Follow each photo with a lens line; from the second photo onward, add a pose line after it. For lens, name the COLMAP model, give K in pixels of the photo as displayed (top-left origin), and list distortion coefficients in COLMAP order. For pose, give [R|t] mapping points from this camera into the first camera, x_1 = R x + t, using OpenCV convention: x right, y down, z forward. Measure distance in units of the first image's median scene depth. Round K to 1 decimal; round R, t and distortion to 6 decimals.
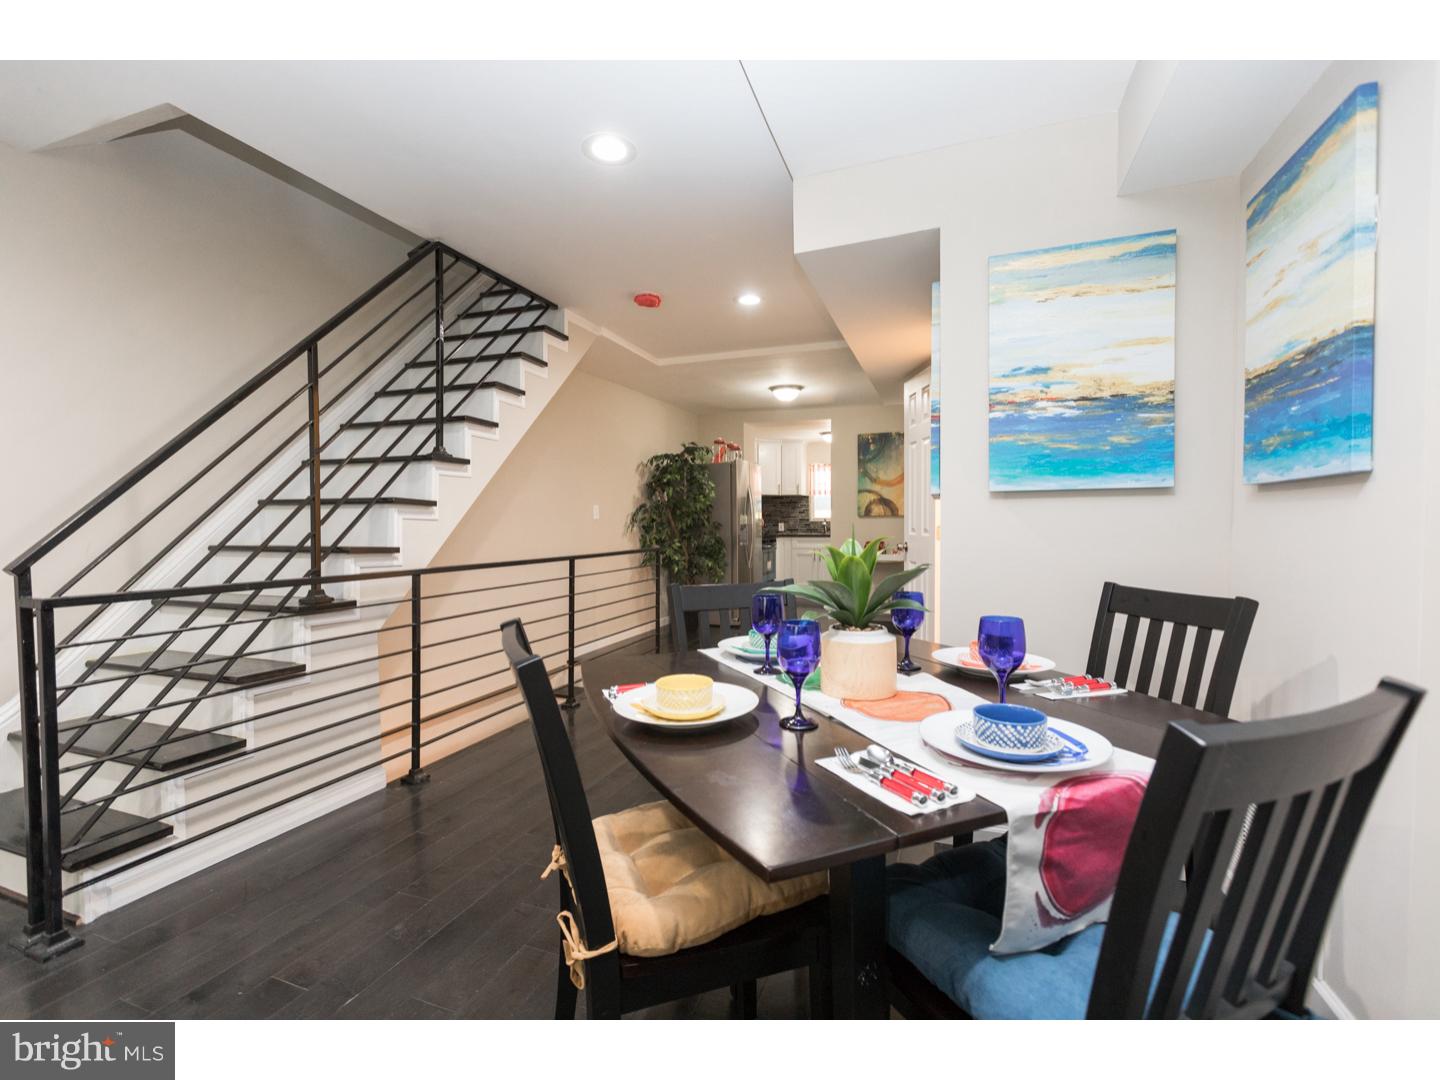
lens RADIAL K [[640.2, 0, 716.3], [0, 640.2, 539.3], [0, 0, 1]] dist [0.000300, -0.000161]
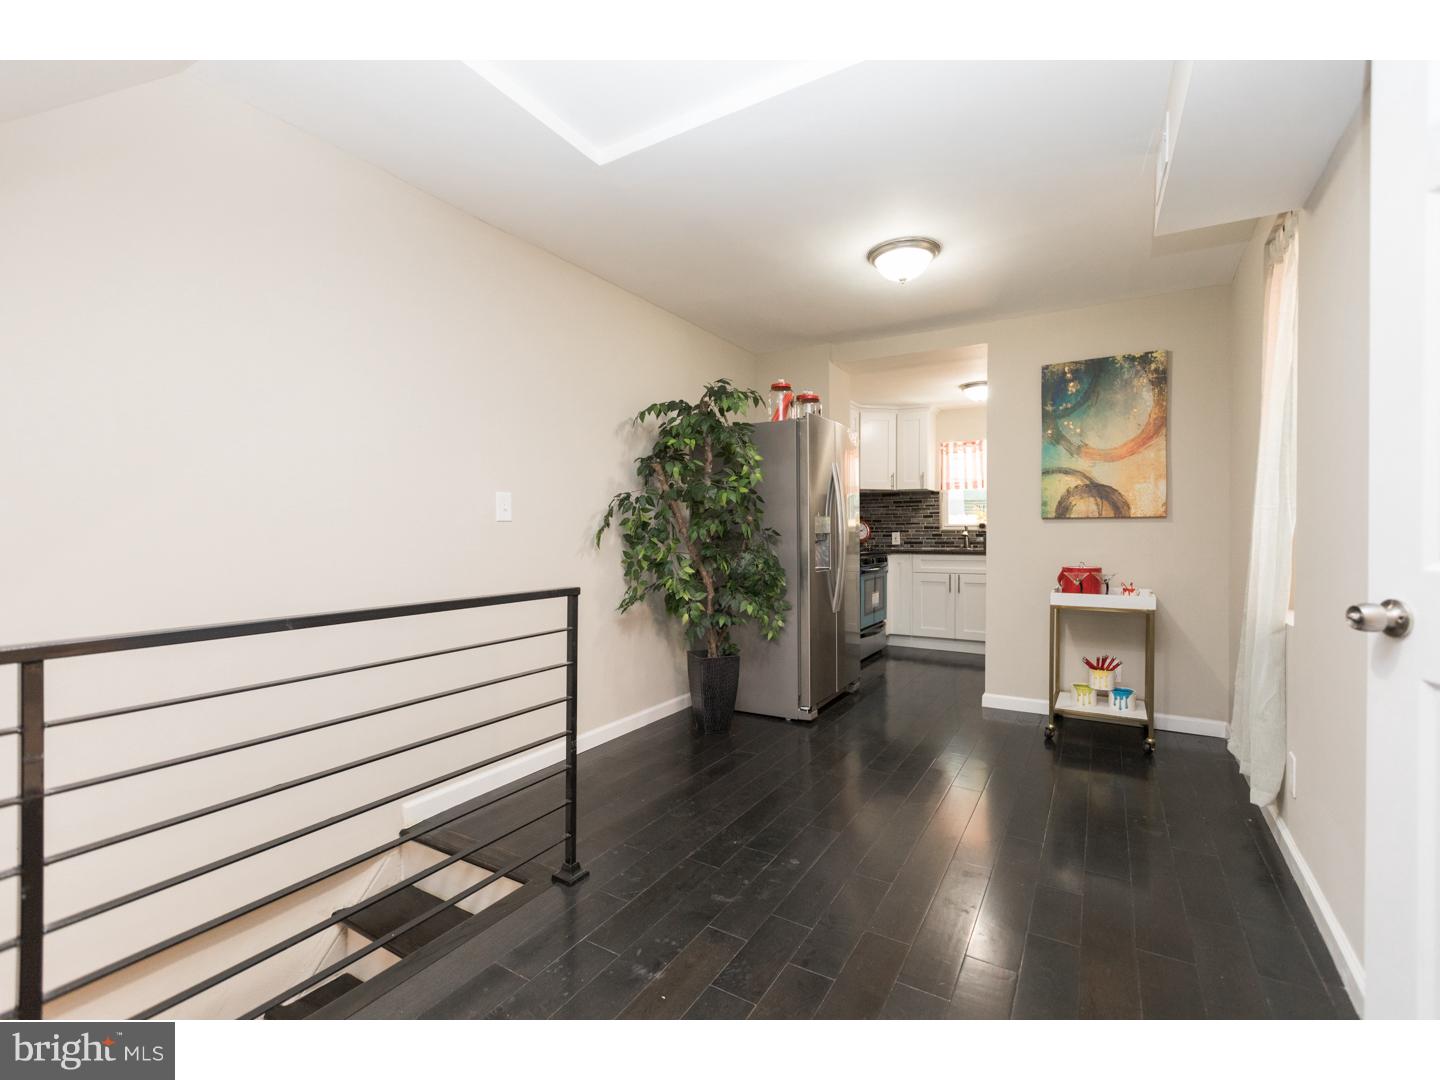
lens RADIAL K [[637.6, 0, 717.3], [0, 637.6, 538.3], [0, 0, 1]] dist [-0.001318, -0.000071]
pose [[0.984219, 0.004193, -0.176906, 0.074309], [-0.007588, 0.999800, -0.018515, -0.011862], [0.176793, 0.019565, 0.984054, 0.654305]]
